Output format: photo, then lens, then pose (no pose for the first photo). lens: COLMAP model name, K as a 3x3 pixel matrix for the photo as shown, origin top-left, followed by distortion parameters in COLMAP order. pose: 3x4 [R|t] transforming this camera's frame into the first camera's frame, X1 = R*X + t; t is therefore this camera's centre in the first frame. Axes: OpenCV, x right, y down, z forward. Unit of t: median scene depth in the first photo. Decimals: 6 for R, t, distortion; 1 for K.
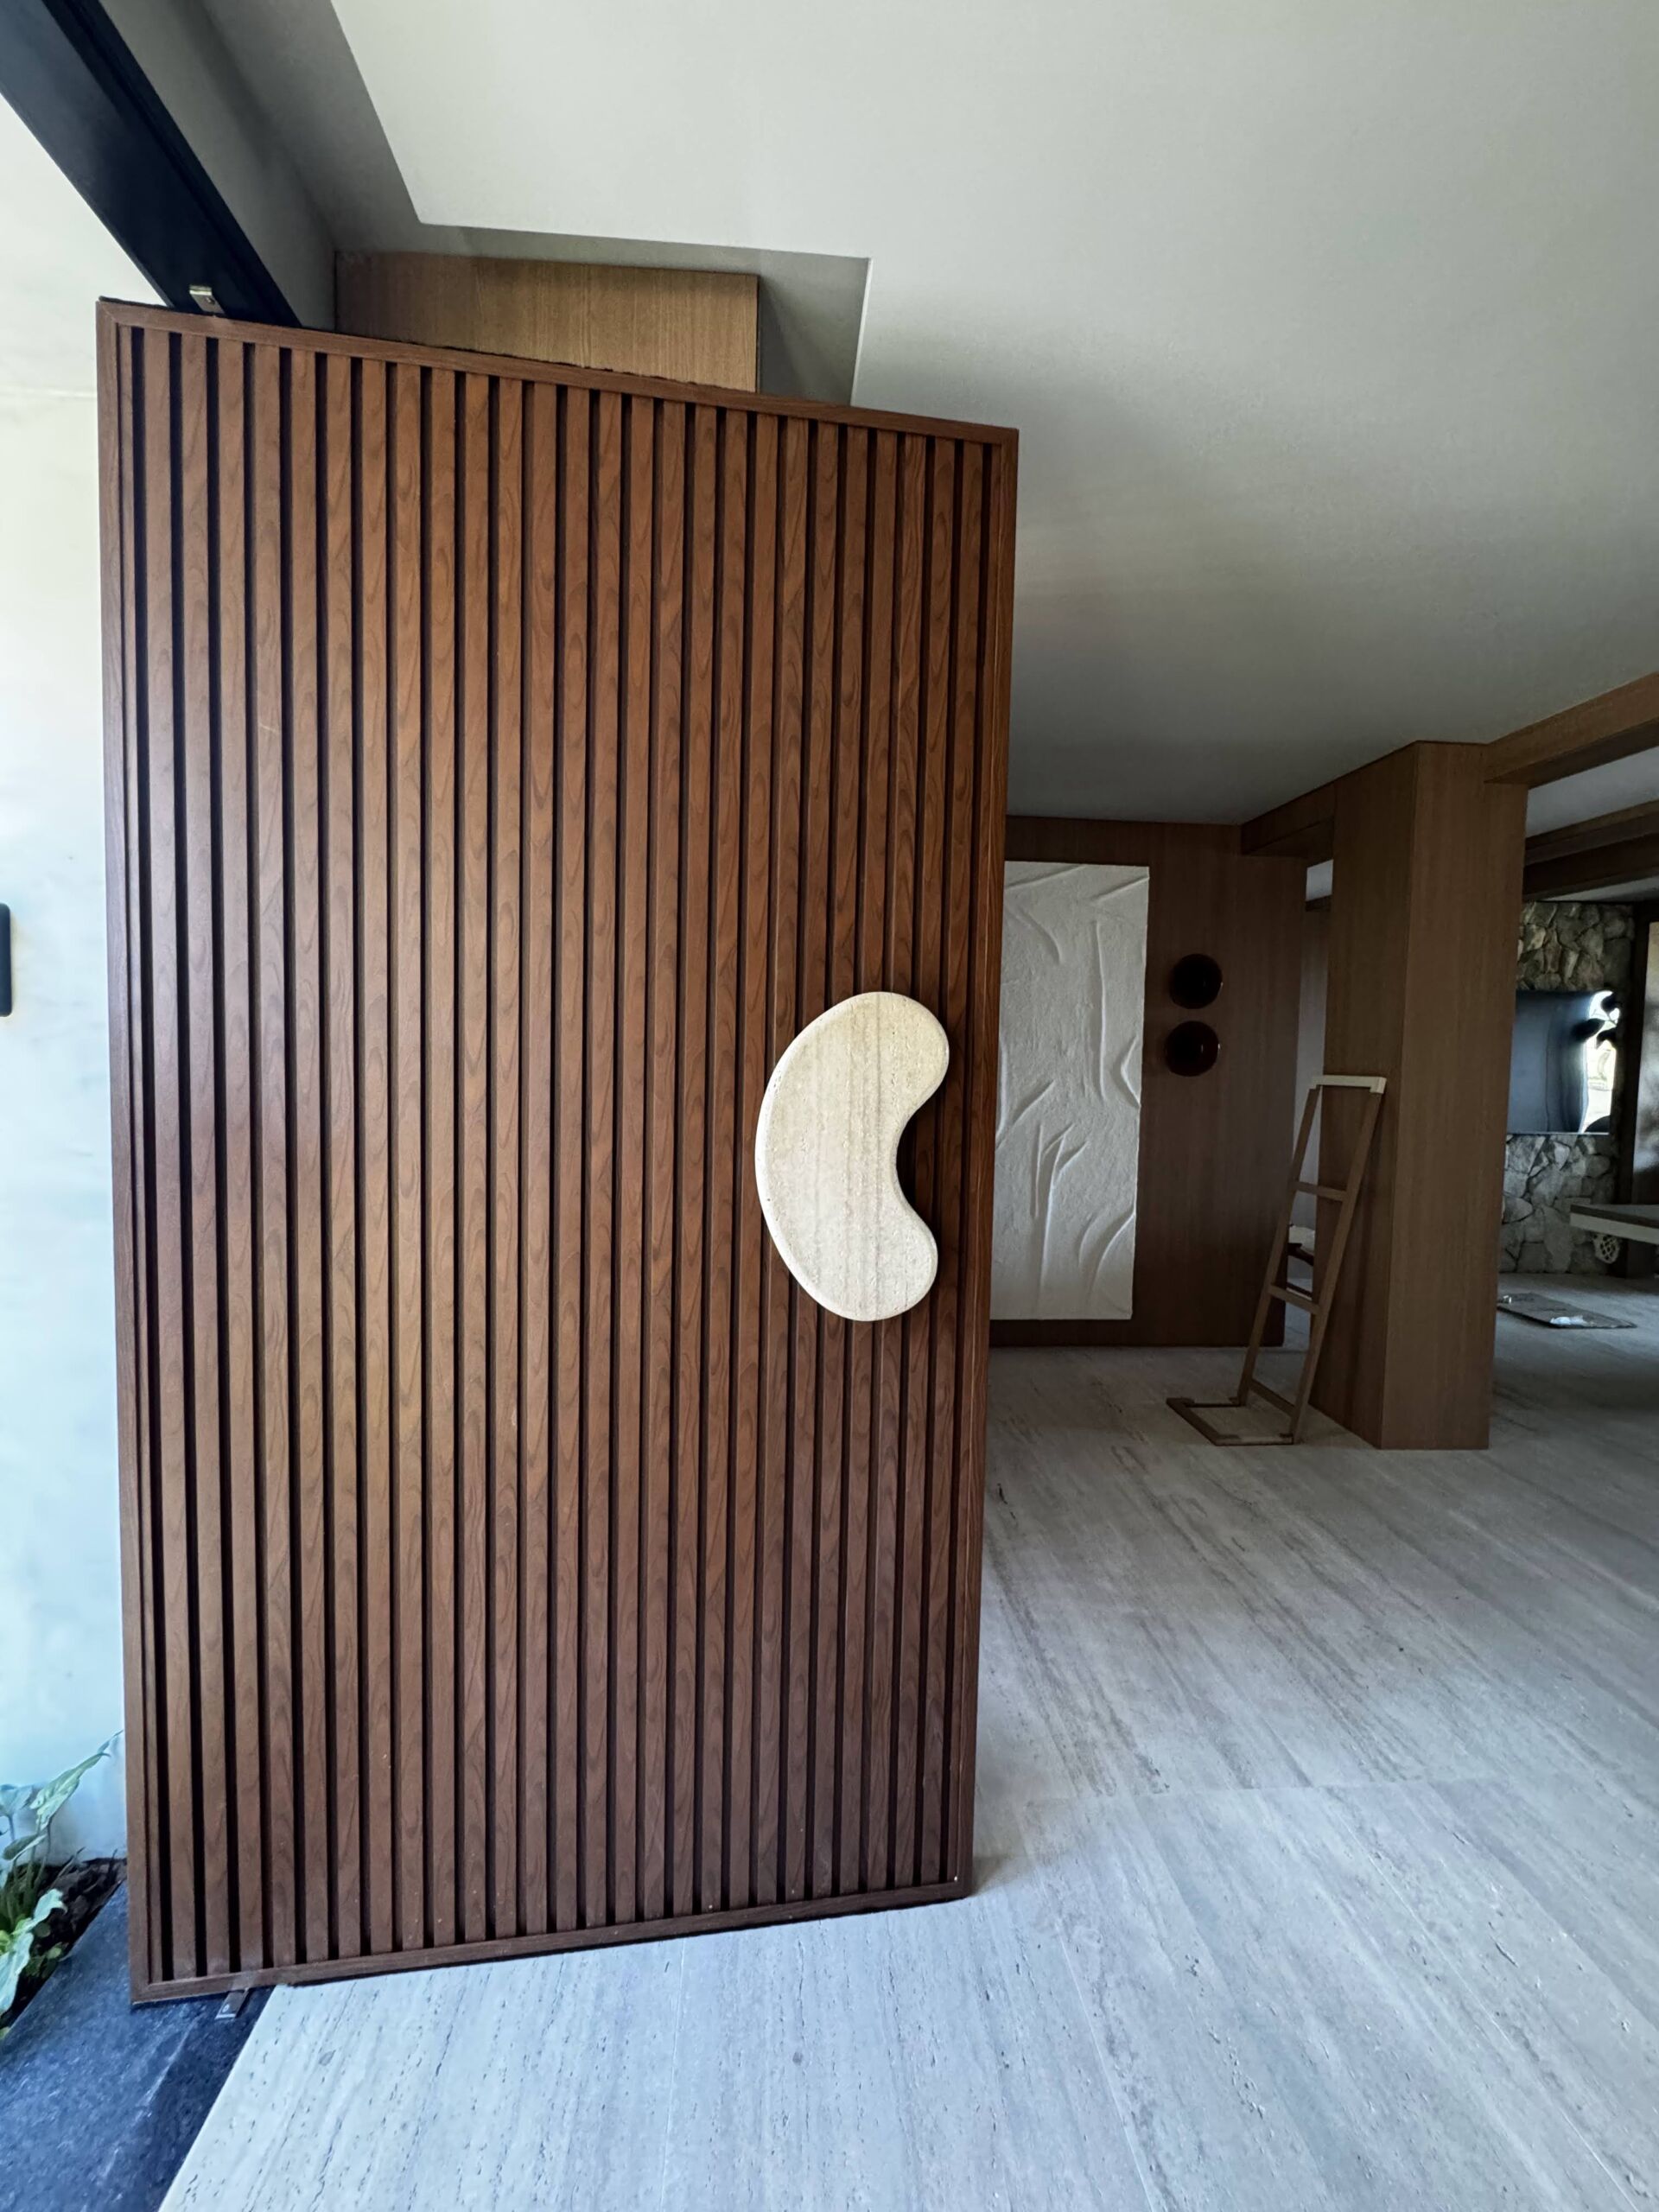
lens RADIAL K [[885.3, 0, 832.8], [0, 885.3, 1109.0], [0, 0, 1]] dist [-0.001741, 0.000023]
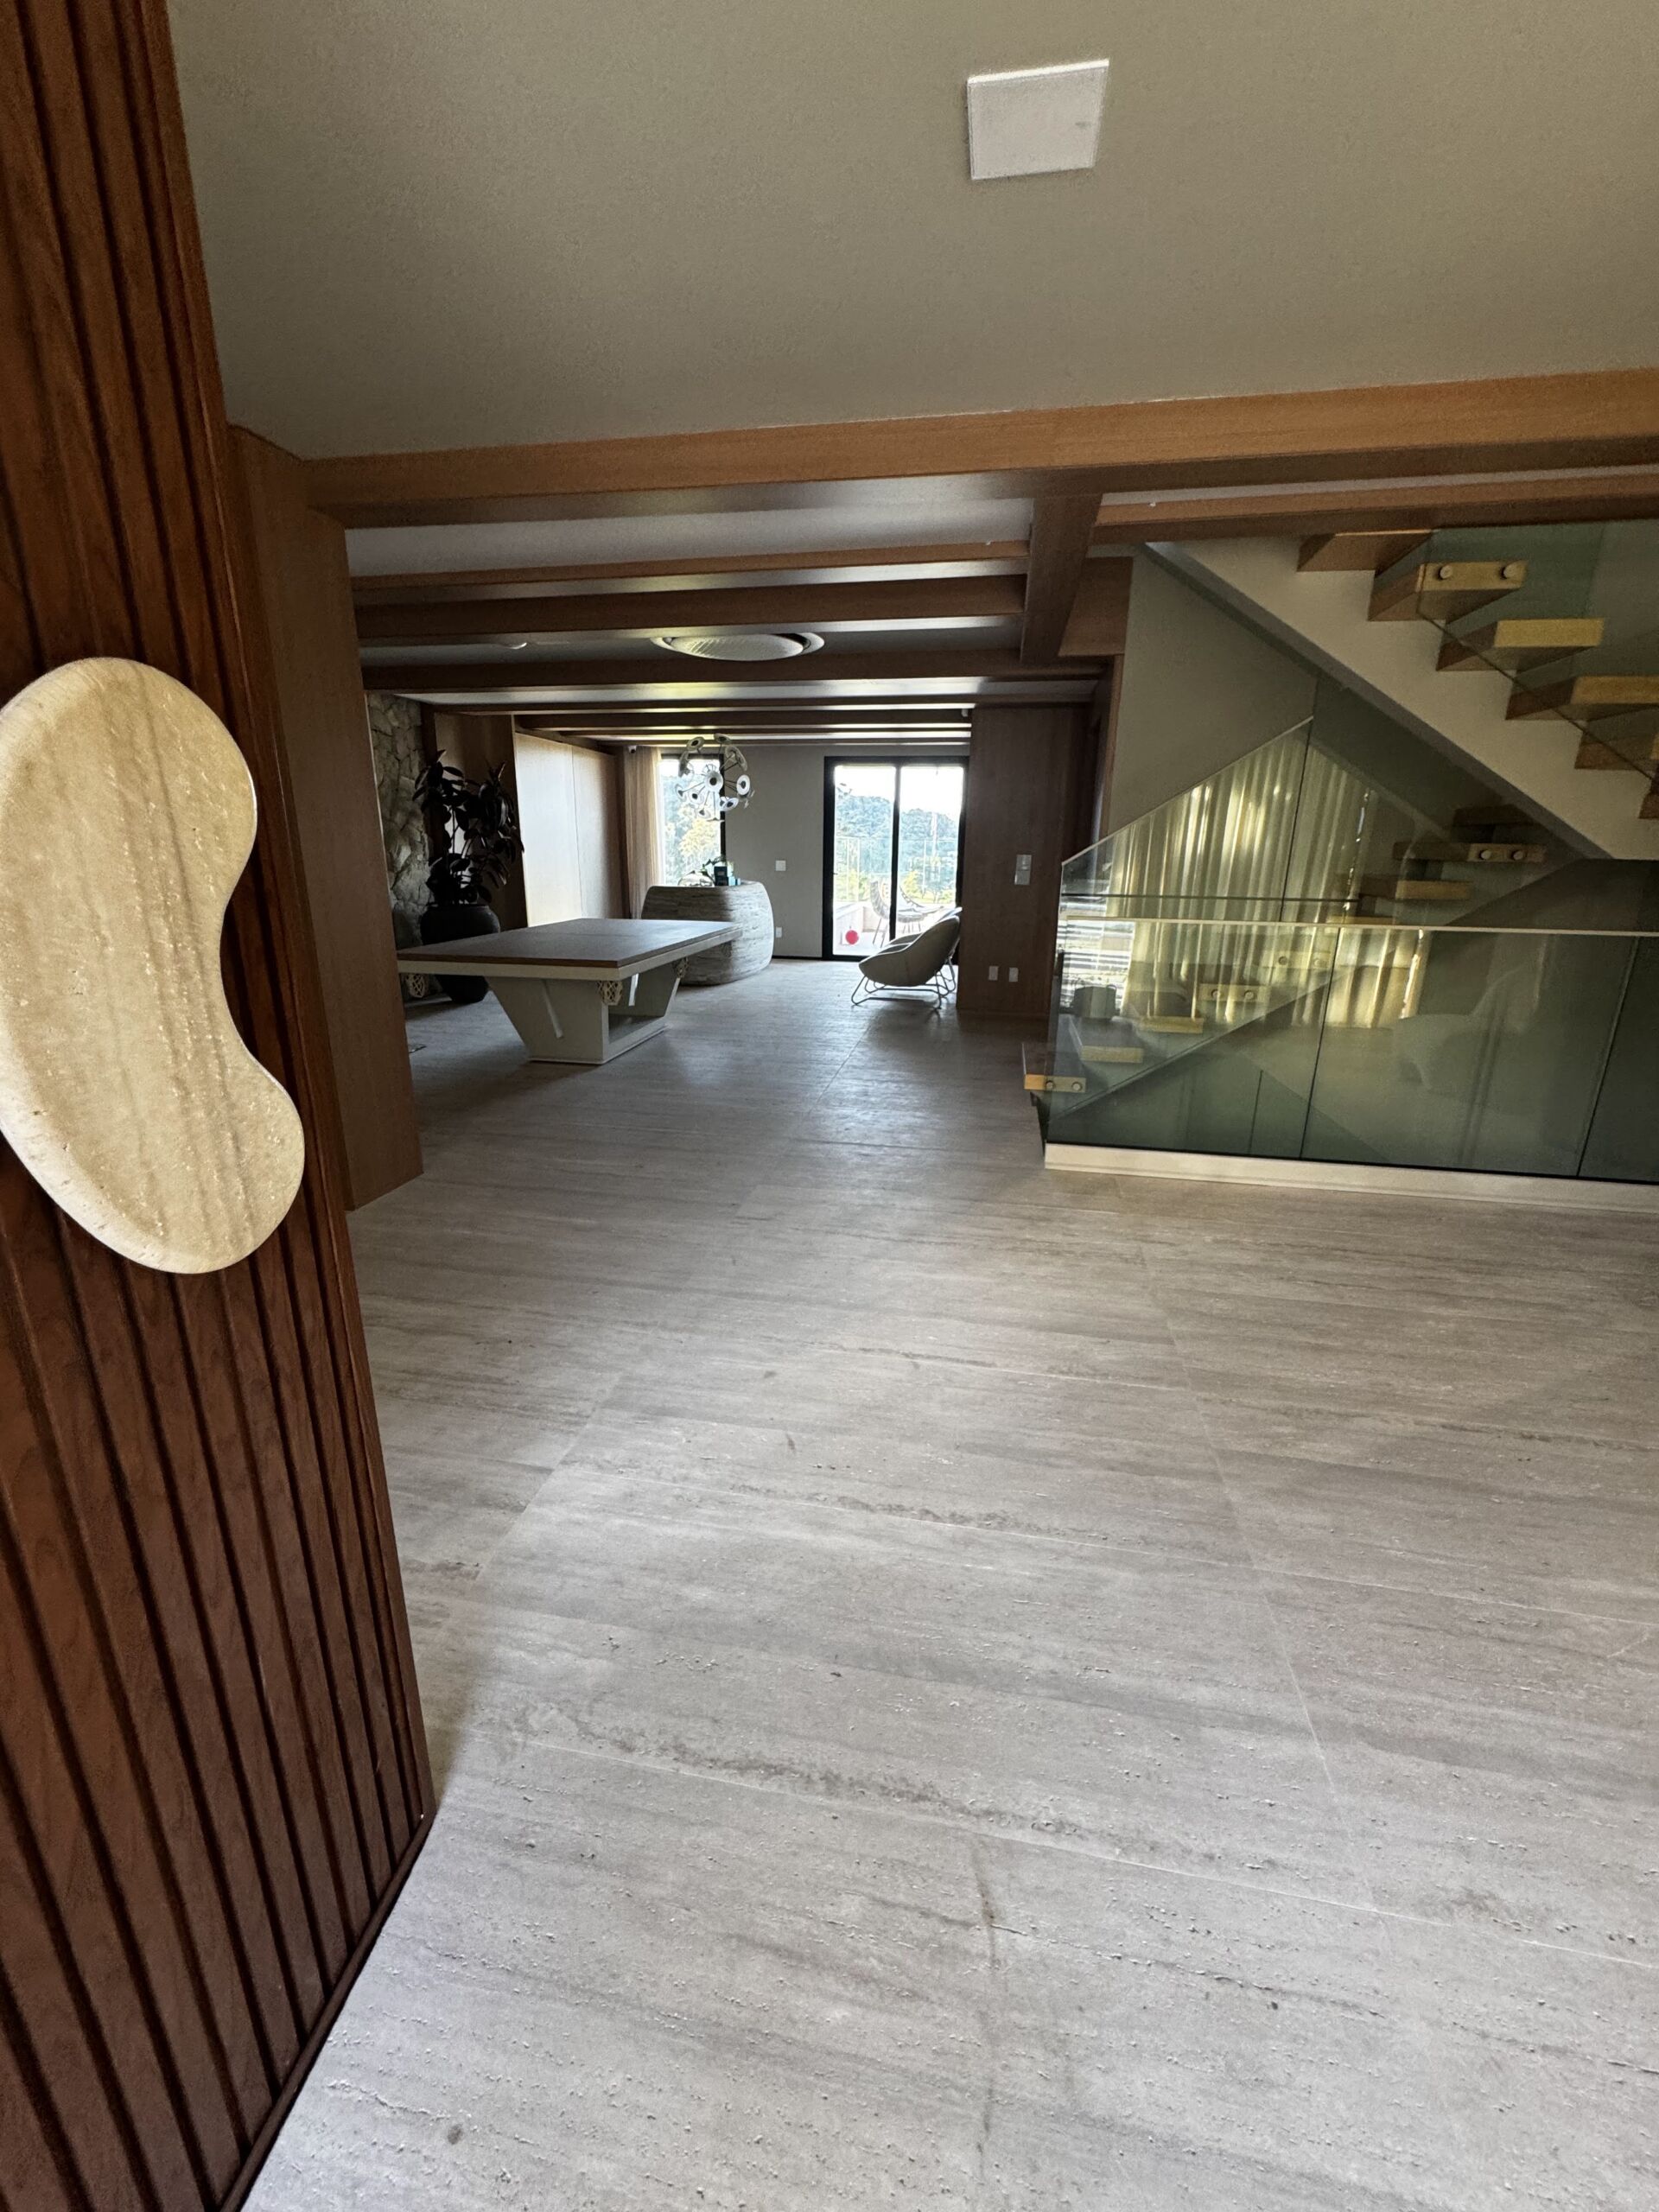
lens RADIAL K [[885.3, 0, 826.5], [0, 885.3, 1107.6], [0, 0, 1]] dist [-0.001741, 0.000023]
pose [[0.253497, -0.292173, 0.922158, -0.363186], [0.046273, 0.955867, 0.290133, -0.014273], [-0.966229, -0.030877, 0.255829, 0.443197]]
